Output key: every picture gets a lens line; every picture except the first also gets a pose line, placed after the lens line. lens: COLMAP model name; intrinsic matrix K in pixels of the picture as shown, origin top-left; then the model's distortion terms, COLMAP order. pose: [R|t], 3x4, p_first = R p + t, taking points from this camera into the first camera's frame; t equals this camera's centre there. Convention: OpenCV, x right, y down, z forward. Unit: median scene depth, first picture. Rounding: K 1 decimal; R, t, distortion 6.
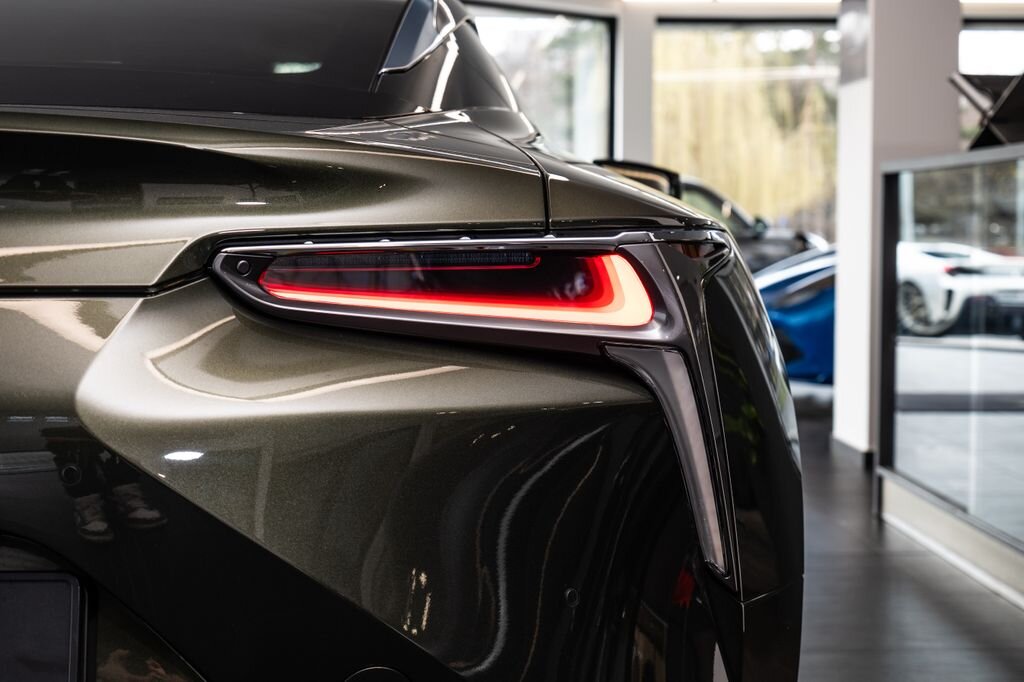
lens RADIAL K [[1733.3, 0, 512.0], [0, 1733.3, 341.0], [0, 0, 1]] dist [0.011059, 0.007929]
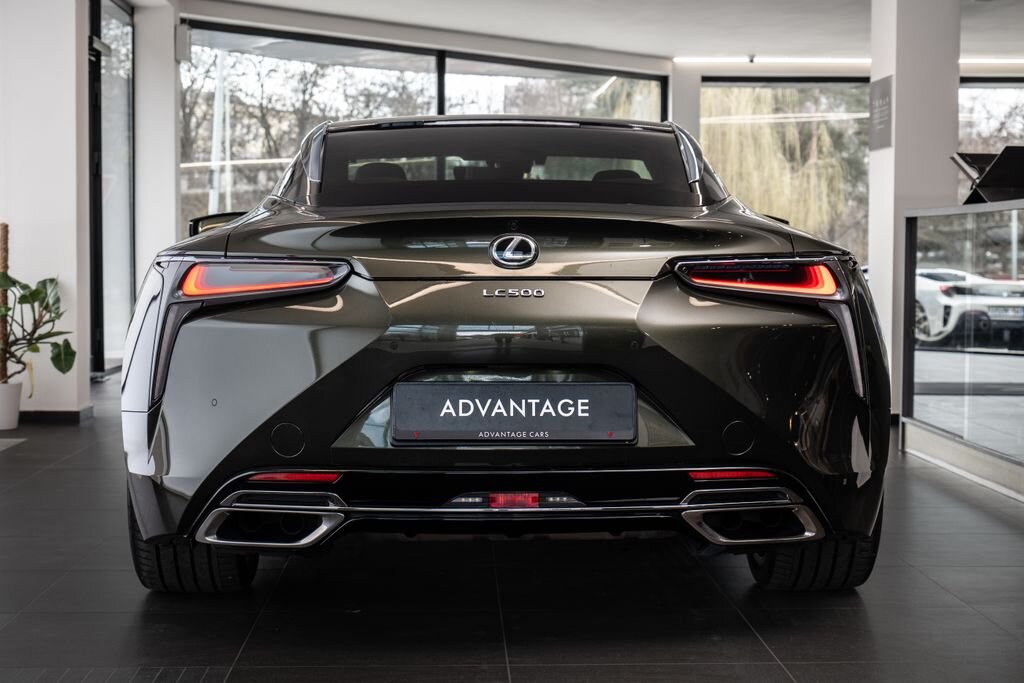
lens RADIAL K [[1815.9, 0, 511.2], [0, 1815.9, 381.0], [0, 0, 1]] dist [0.018797, -0.046922]
pose [[0.999904, -0.000495, 0.013822, -0.144032], [0.000422, 0.999986, 0.005259, 0.034787], [-0.013825, -0.005253, 0.999891, -0.545276]]
